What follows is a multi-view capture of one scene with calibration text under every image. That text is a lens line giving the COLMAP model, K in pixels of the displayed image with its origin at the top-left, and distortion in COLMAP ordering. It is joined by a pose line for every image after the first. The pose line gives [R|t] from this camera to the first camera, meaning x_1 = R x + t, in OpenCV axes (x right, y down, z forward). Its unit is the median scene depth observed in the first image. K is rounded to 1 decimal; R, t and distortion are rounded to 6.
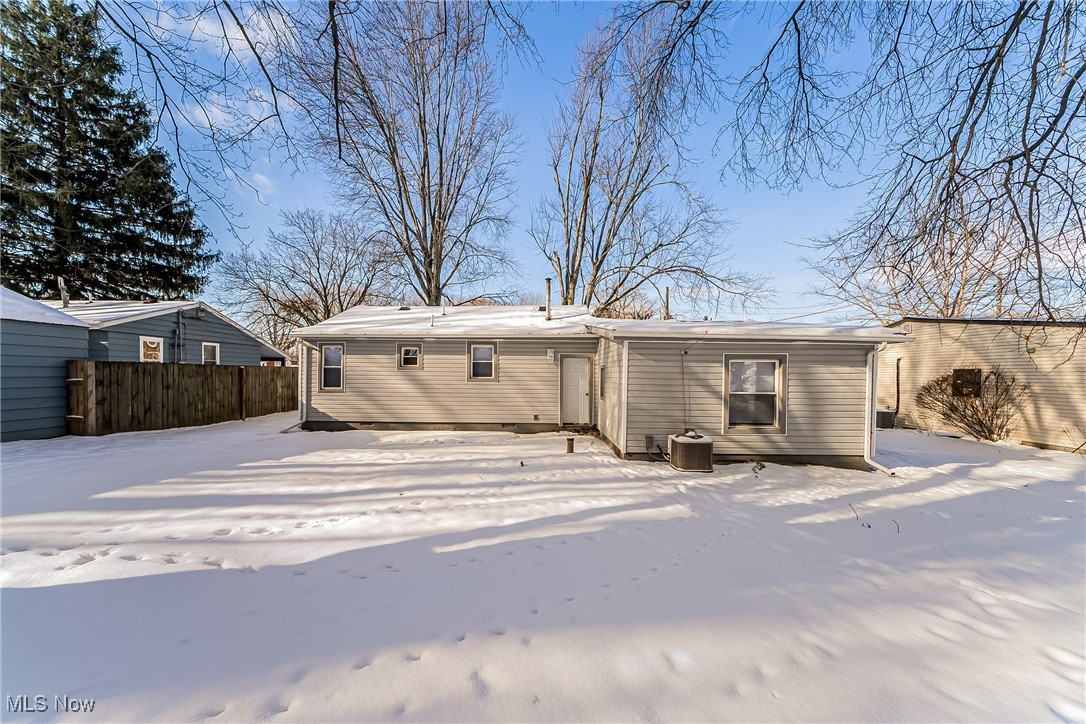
lens RADIAL K [[378.0, 0, 544.4], [0, 378.0, 382.3], [0, 0, 1]] dist [-0.000245, -0.000024]
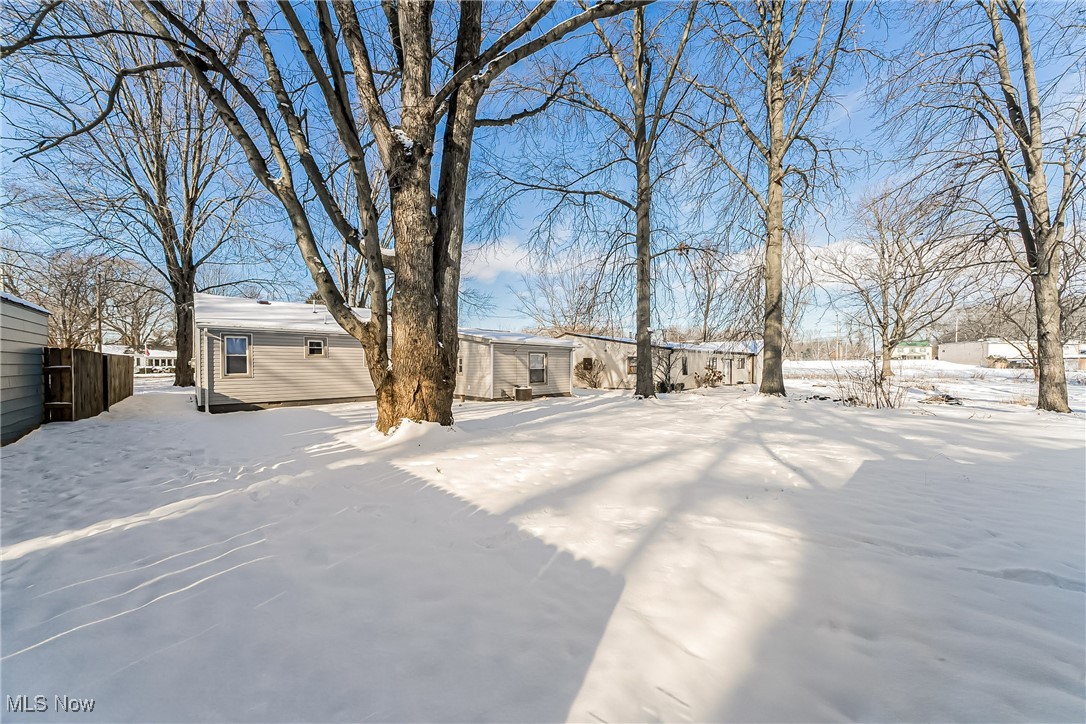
lens RADIAL K [[370.1, 0, 543.0], [0, 370.1, 362.0], [0, 0, 1]] dist [0.000008, -0.000001]
pose [[0.713717, -0.004978, 0.700417, -0.688364], [0.019022, 0.999744, -0.012278, 0.010918], [-0.700176, 0.022087, 0.713629, -0.431621]]
